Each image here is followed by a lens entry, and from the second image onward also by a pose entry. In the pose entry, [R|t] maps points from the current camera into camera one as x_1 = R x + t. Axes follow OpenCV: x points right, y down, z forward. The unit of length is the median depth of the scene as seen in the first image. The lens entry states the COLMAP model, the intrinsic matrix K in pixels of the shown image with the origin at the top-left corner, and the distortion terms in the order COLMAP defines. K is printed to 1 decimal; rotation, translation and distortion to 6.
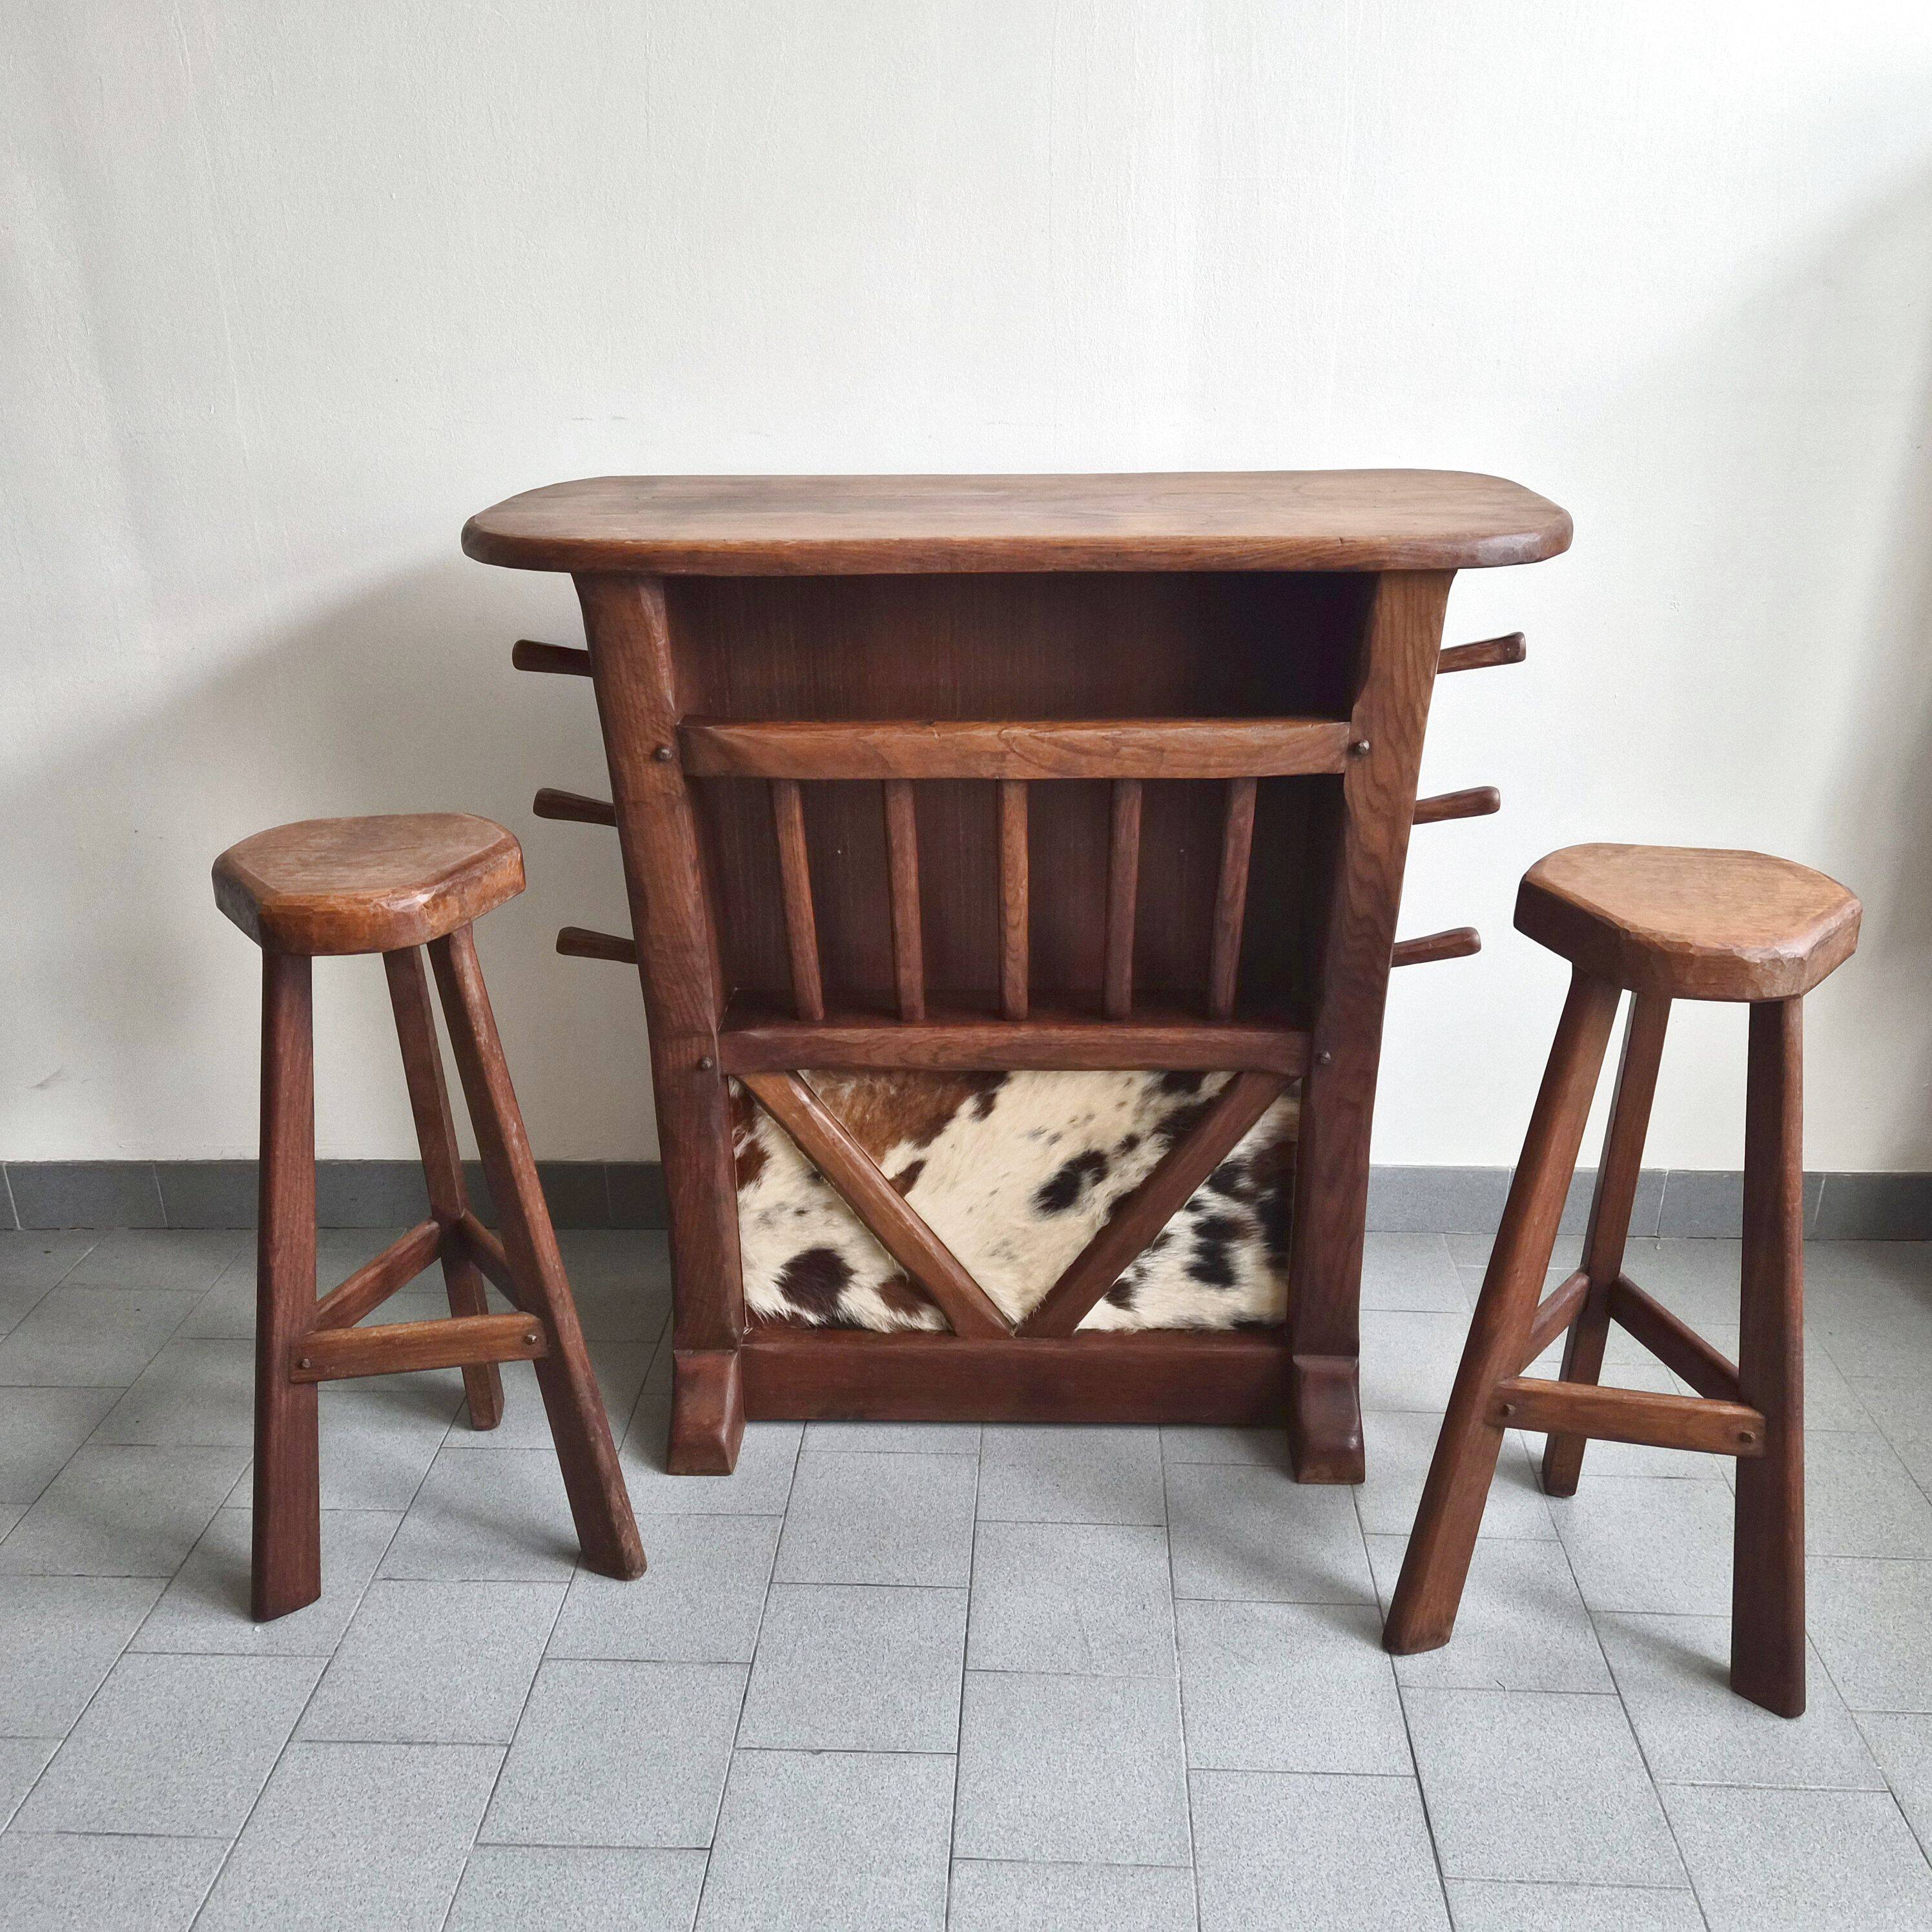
lens RADIAL K [[1786.4, 0, 978.6], [0, 1786.4, 953.1], [0, 0, 1]] dist [0.065436, -0.074221]
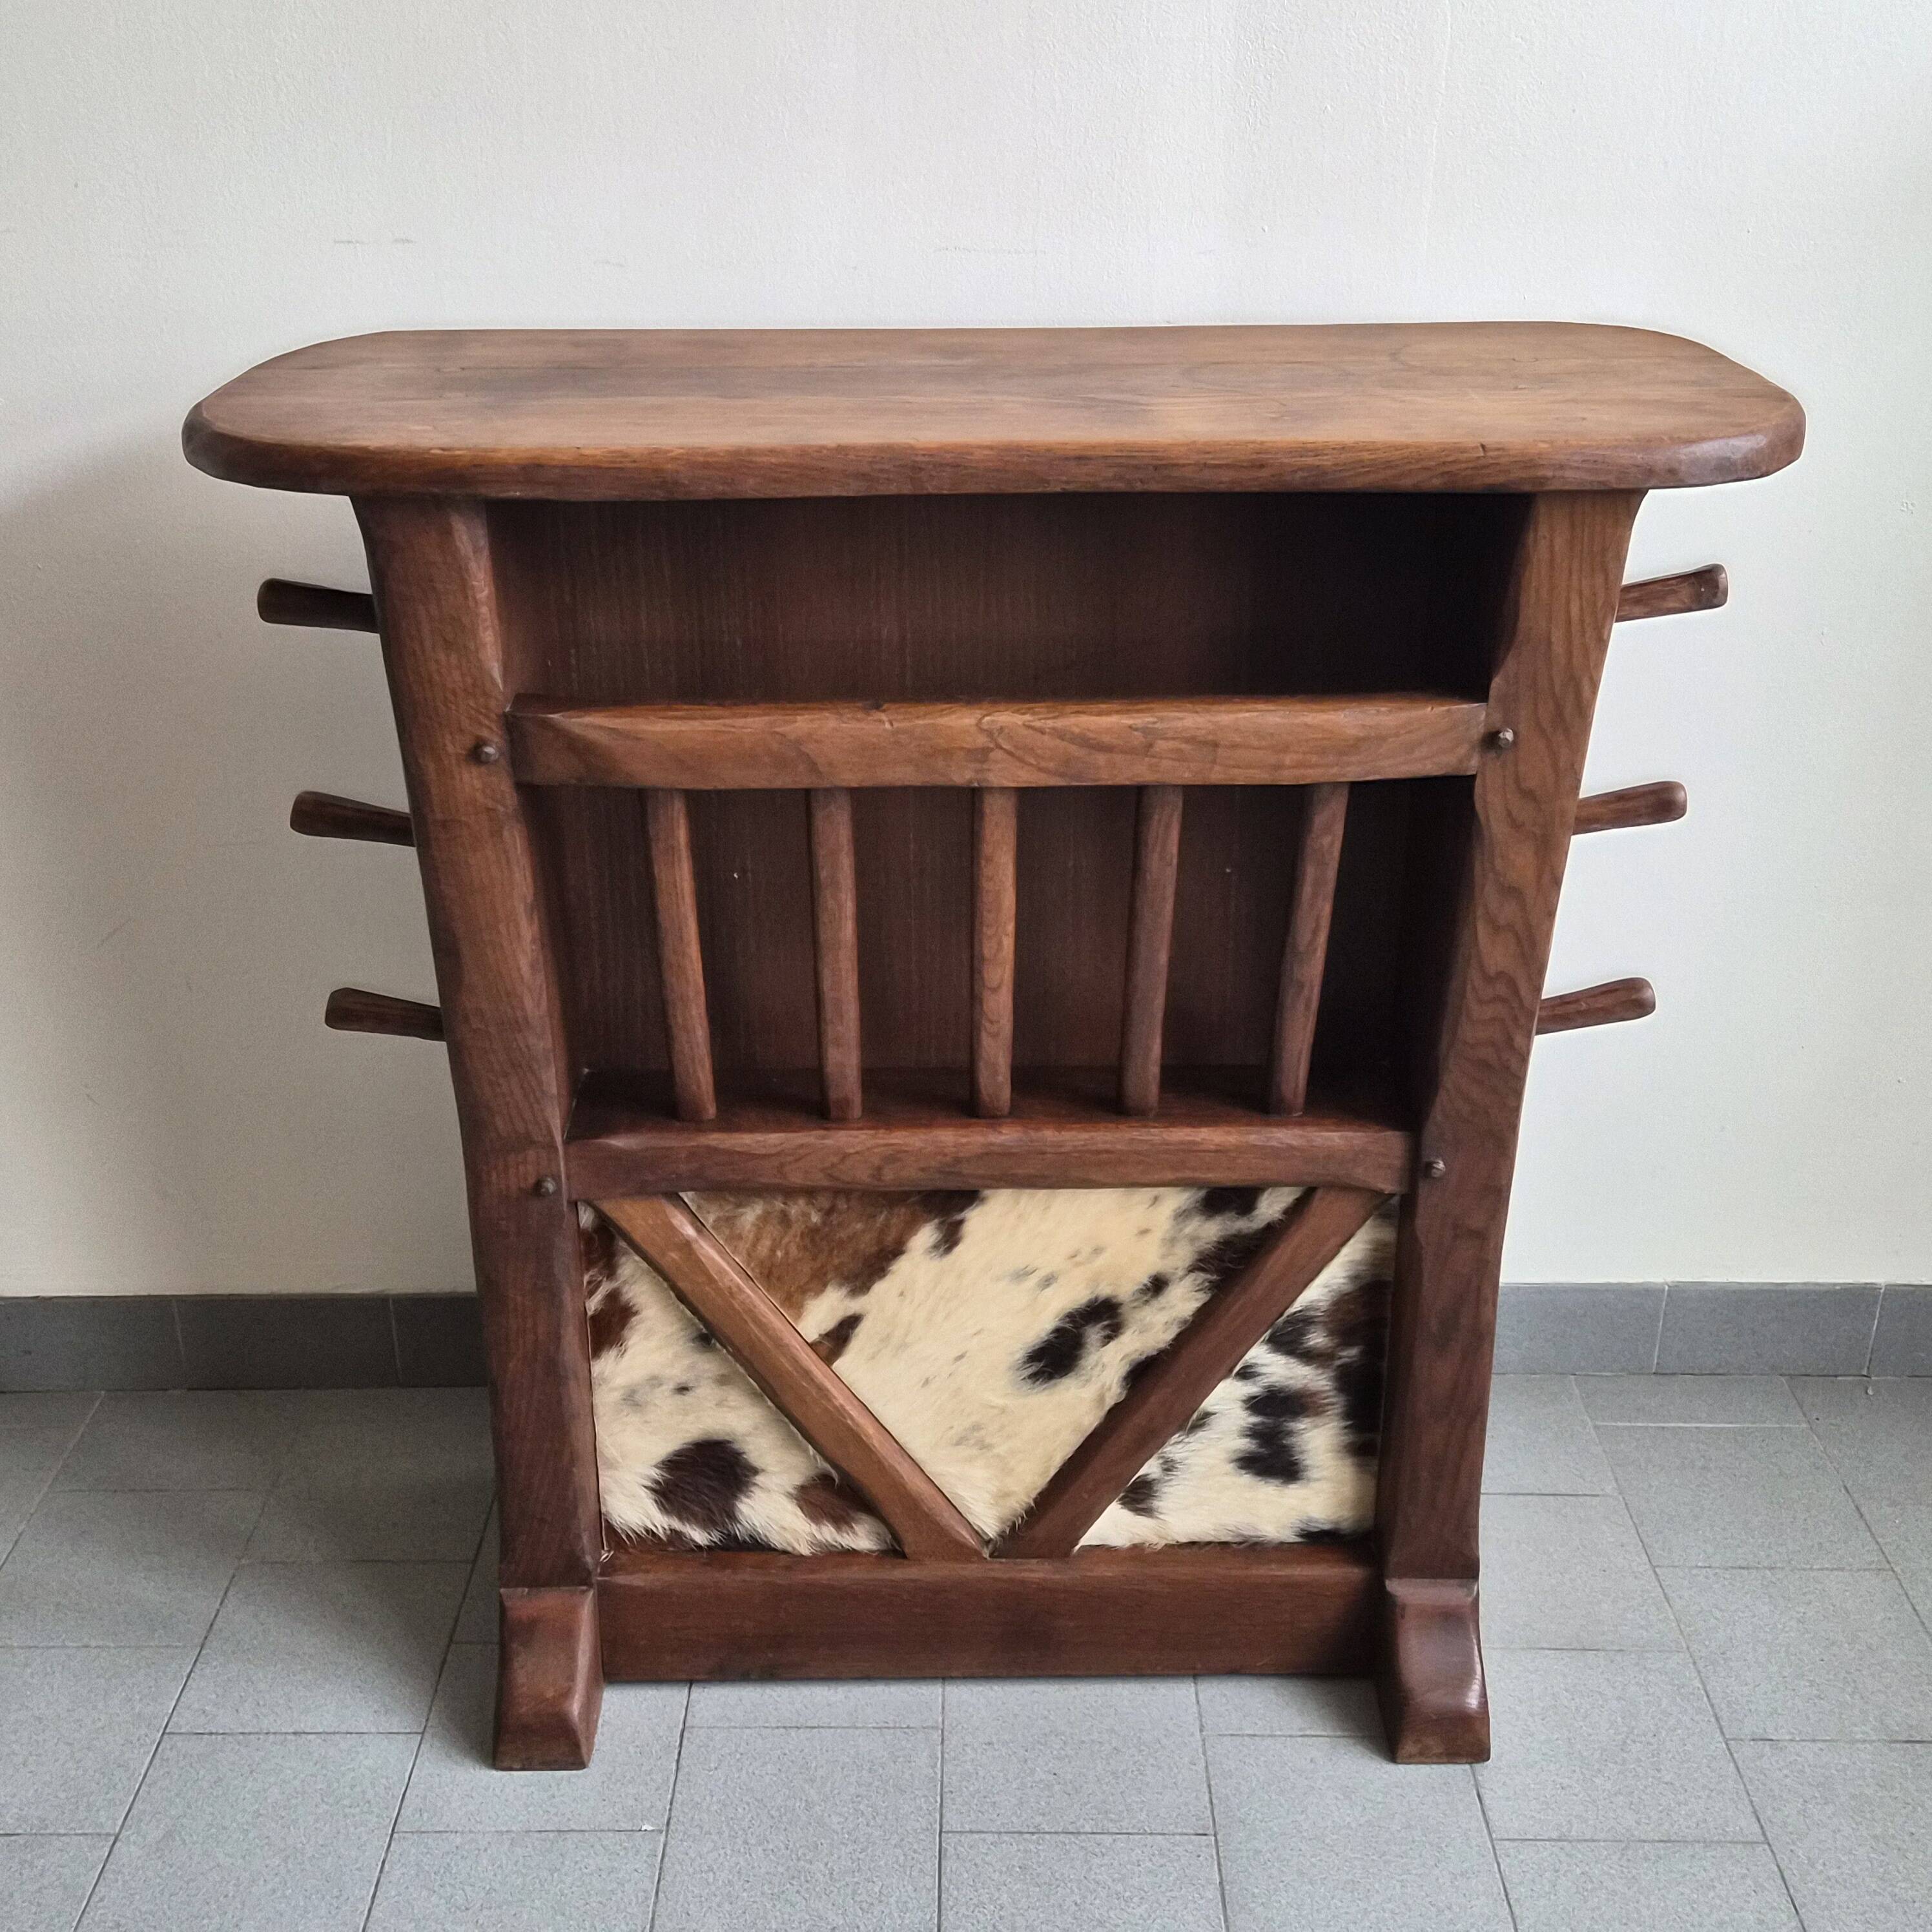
lens RADIAL K [[2400.4, 0, 948.8], [0, 2400.4, 940.2], [0, 0, 1]] dist [0.047127, 0.000000]
pose [[0.999257, -0.010069, 0.037206, -0.033026], [0.009372, 0.999778, 0.018847, -0.053011], [-0.037387, -0.018485, 0.999130, 0.073322]]
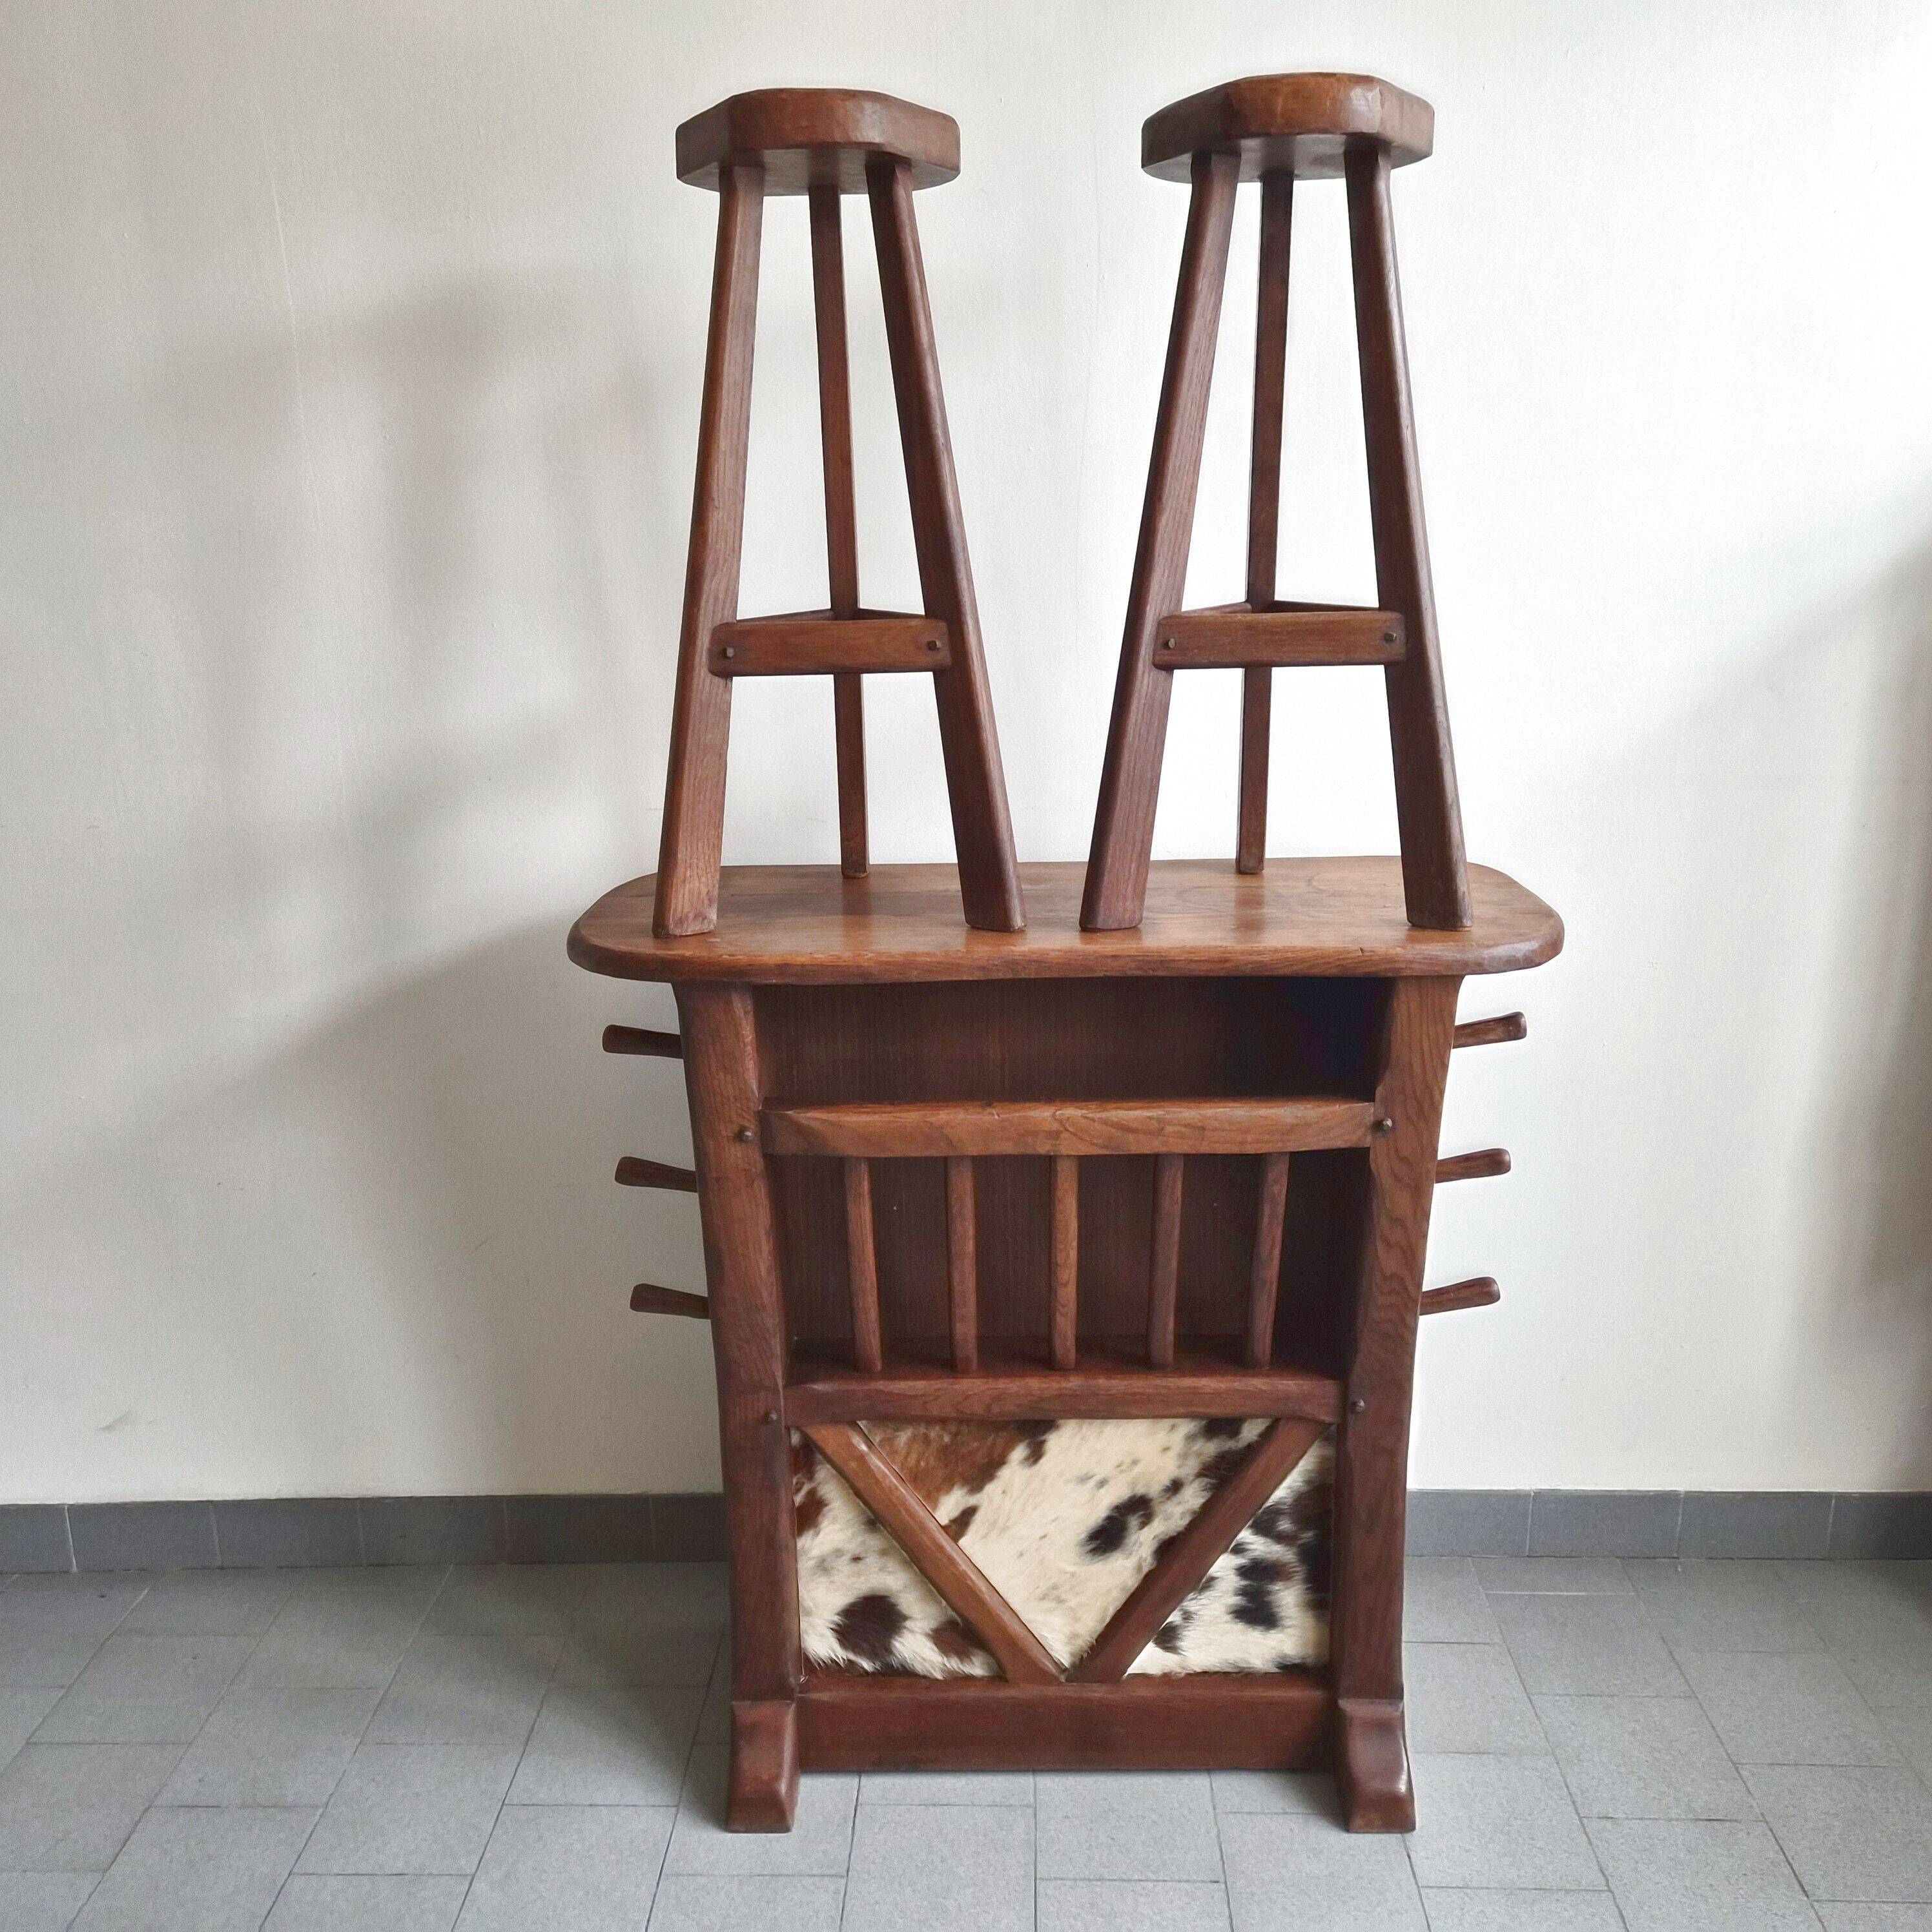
lens RADIAL K [[1786.4, 0, 959.6], [0, 1786.4, 933.5], [0, 0, 1]] dist [0.065436, -0.074221]
pose [[0.999910, -0.010946, 0.007795, -0.050341], [0.011961, 0.989349, -0.145069, -0.069913], [-0.006124, 0.145149, 0.989391, -0.093973]]
